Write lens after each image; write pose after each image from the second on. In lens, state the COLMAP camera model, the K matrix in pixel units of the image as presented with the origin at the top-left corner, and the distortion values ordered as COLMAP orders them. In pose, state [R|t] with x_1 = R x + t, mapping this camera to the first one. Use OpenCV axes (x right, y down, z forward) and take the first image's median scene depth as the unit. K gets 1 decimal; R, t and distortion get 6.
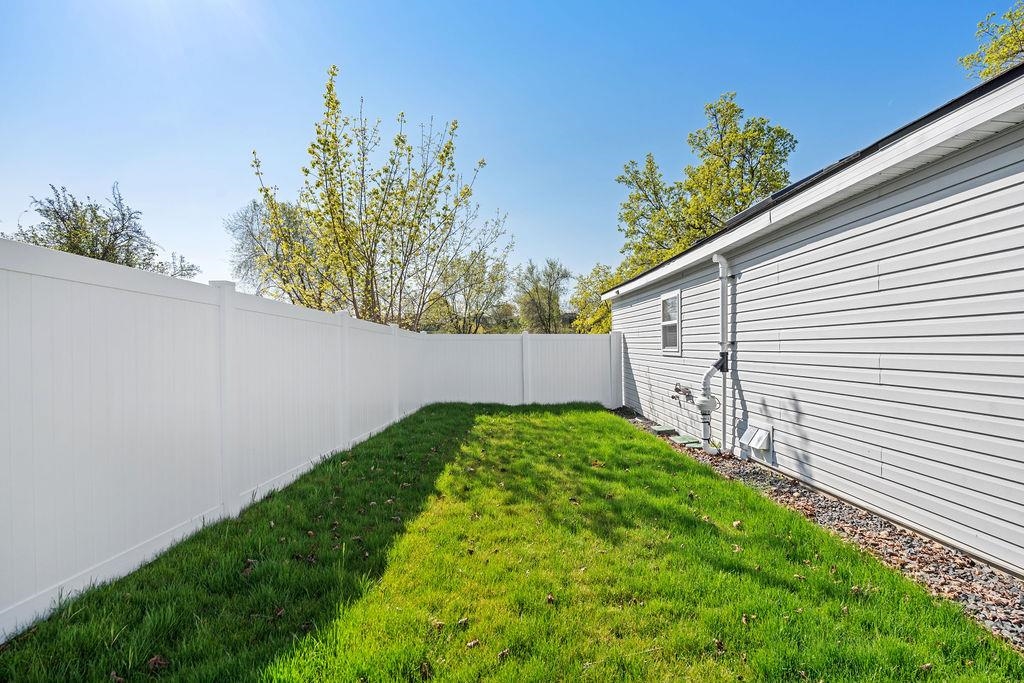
lens RADIAL K [[451.2, 0, 513.2], [0, 451.2, 337.6], [0, 0, 1]] dist [-0.003191, -0.000319]
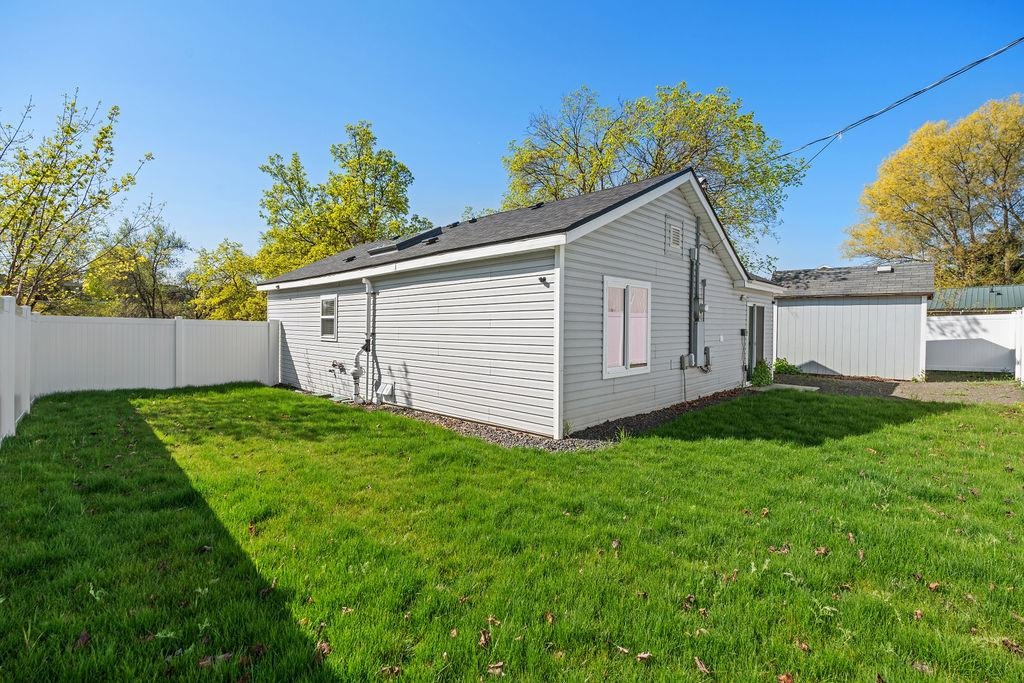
lens RADIAL K [[451.2, 0, 513.2], [0, 451.2, 337.6], [0, 0, 1]] dist [-0.003191, -0.000319]
pose [[0.707705, 0.003261, 0.706501, -0.234412], [-0.031081, 0.999165, 0.026521, -0.025733], [-0.705825, -0.040728, 0.707215, -0.390153]]
